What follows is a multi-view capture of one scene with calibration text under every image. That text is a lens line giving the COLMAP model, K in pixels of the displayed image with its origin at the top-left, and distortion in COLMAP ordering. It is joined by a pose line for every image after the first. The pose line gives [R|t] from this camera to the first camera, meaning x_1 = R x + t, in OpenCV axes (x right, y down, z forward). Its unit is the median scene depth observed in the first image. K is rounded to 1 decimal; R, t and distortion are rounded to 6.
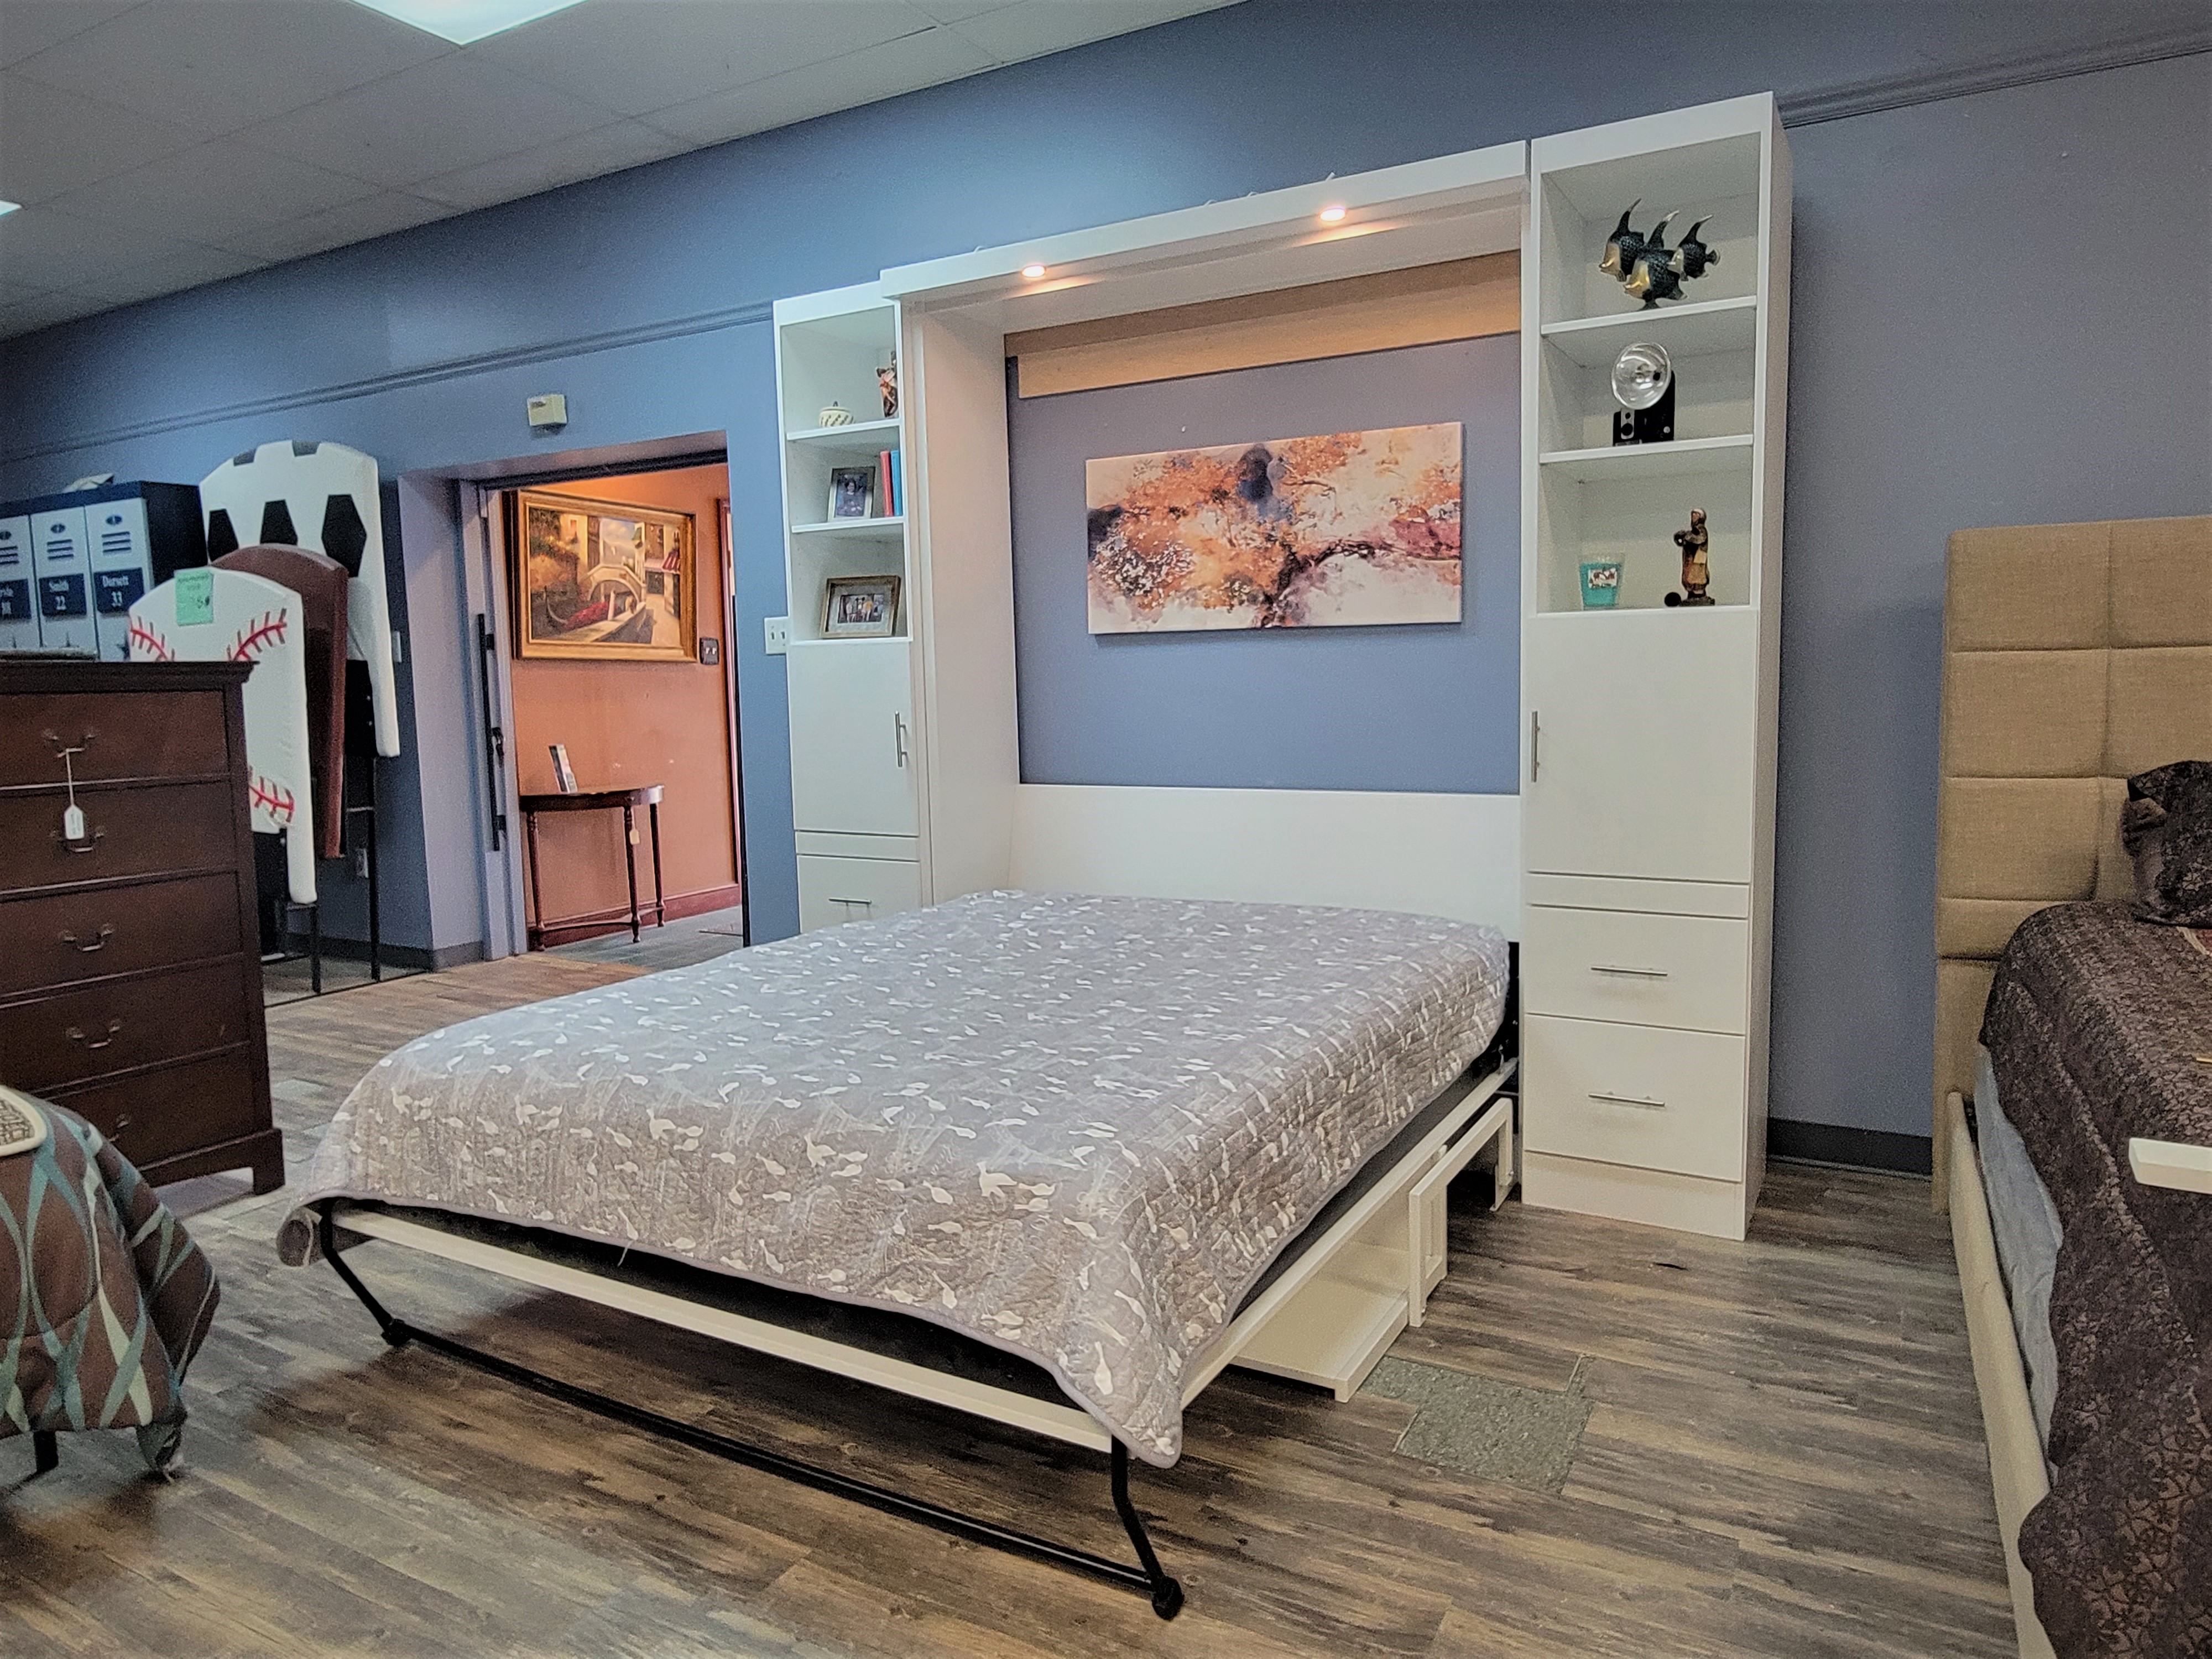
lens RADIAL K [[1410.8, 0, 1104.9], [0, 1410.8, 824.6], [0, 0, 1]] dist [-0.003529, -0.000909]
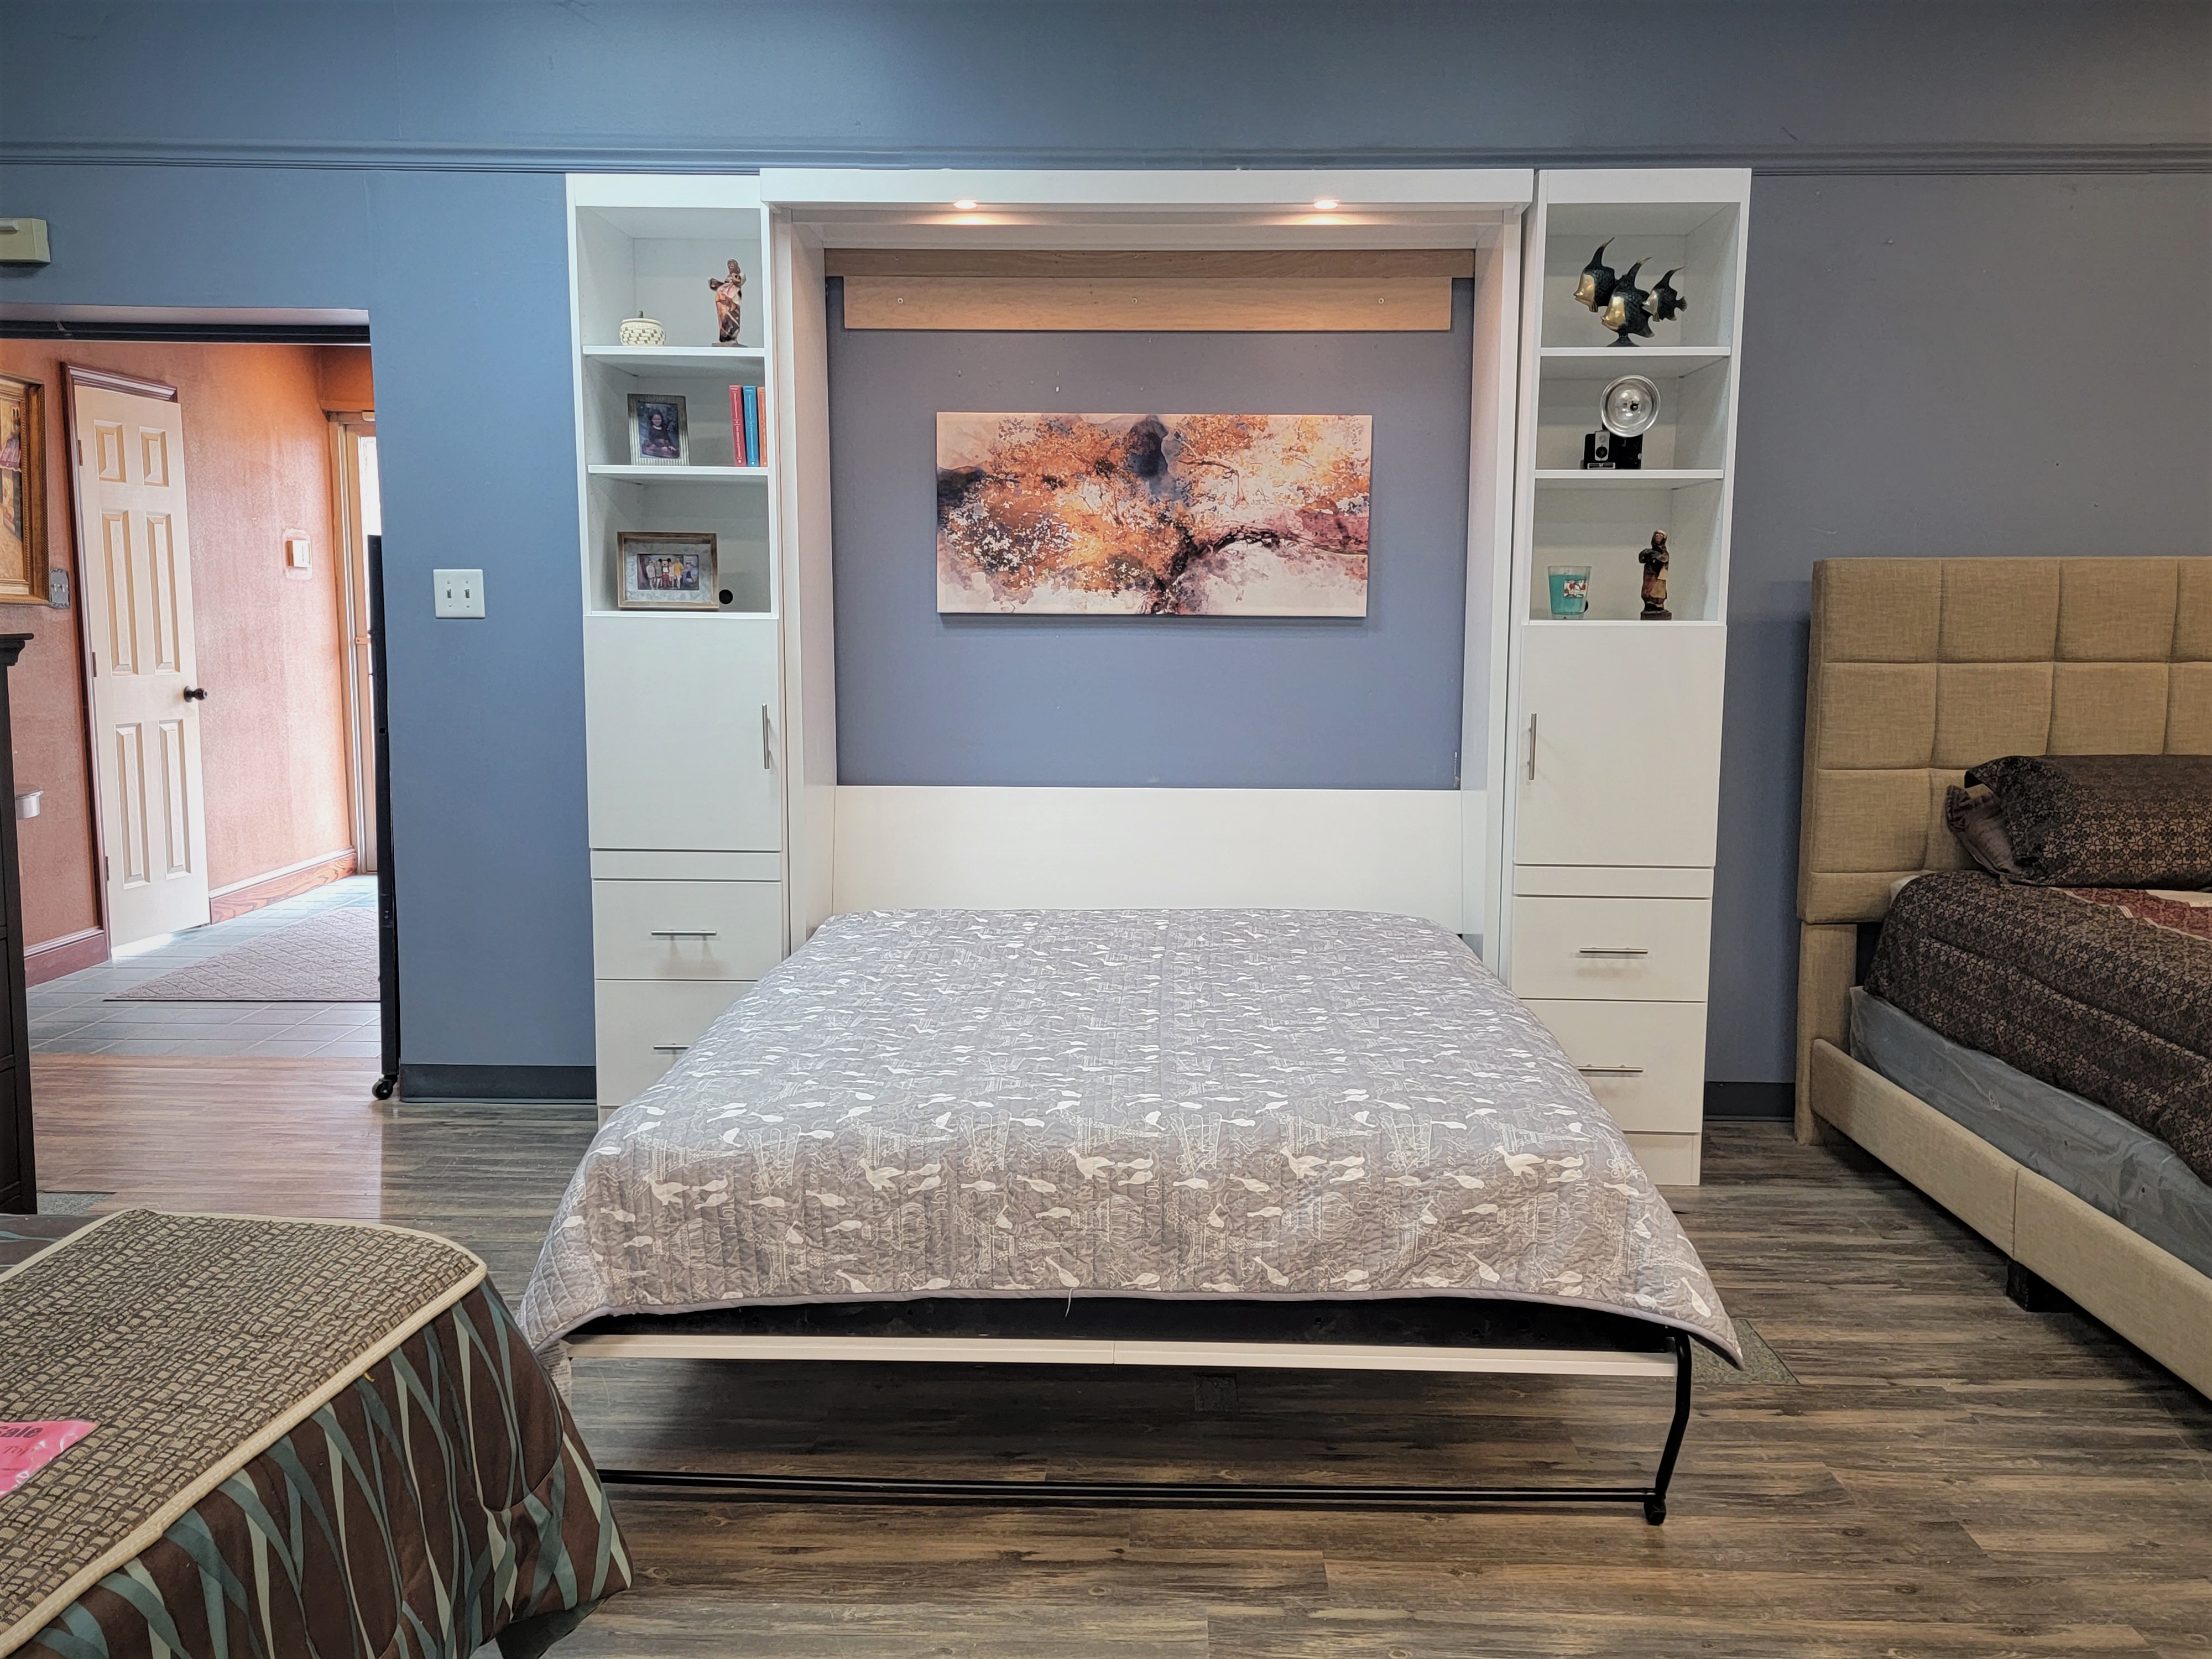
lens RADIAL K [[1842.7, 0, 1094.8], [0, 1842.7, 847.9], [0, 0, 1]] dist [0.074923, -0.053932]
pose [[0.879583, -0.034754, 0.474474, -0.673216], [0.025122, 0.999330, 0.026626, -0.025297], [-0.475082, -0.011500, 0.879867, -0.074065]]
